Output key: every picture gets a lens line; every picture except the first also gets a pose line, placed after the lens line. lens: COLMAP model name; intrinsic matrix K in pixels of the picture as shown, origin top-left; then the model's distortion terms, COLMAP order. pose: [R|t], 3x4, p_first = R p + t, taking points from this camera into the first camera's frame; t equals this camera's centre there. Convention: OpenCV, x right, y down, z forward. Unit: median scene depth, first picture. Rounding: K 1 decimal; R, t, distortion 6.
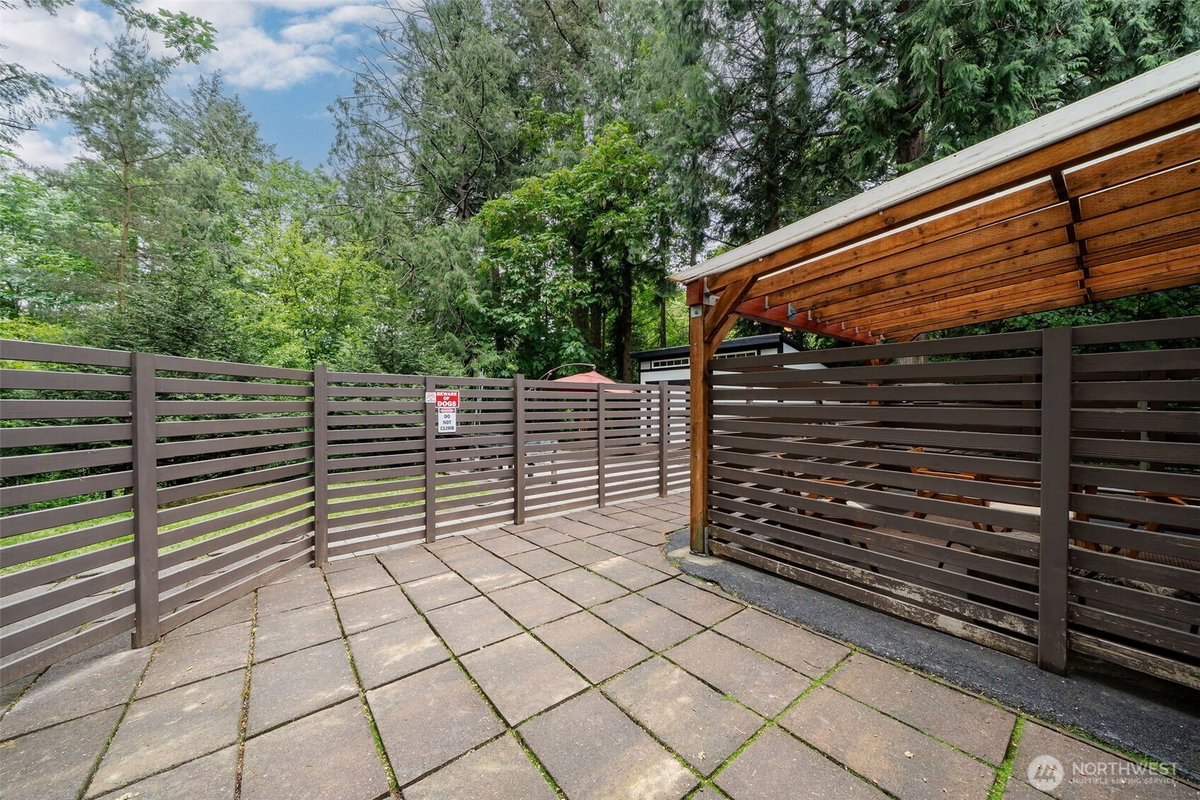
lens RADIAL K [[417.7, 0, 598.1], [0, 417.7, 404.0], [0, 0, 1]] dist [0.001083, 0.000173]
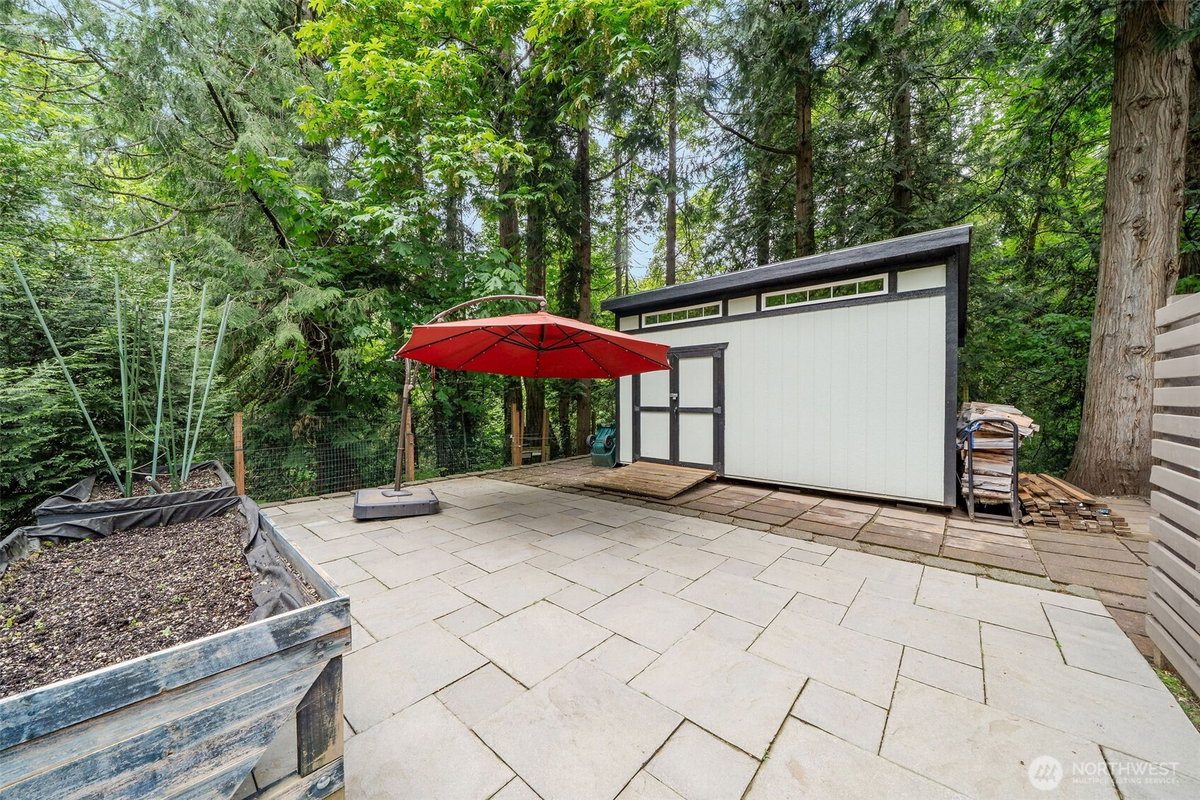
lens RADIAL K [[417.7, 0, 601.7], [0, 417.7, 402.3], [0, 0, 1]] dist [0.001083, 0.000173]
pose [[0.985015, -0.010107, 0.172173, -0.025456], [0.007627, 0.999858, 0.015059, 0.007983], [-0.172301, -0.013520, 0.984952, 0.460834]]
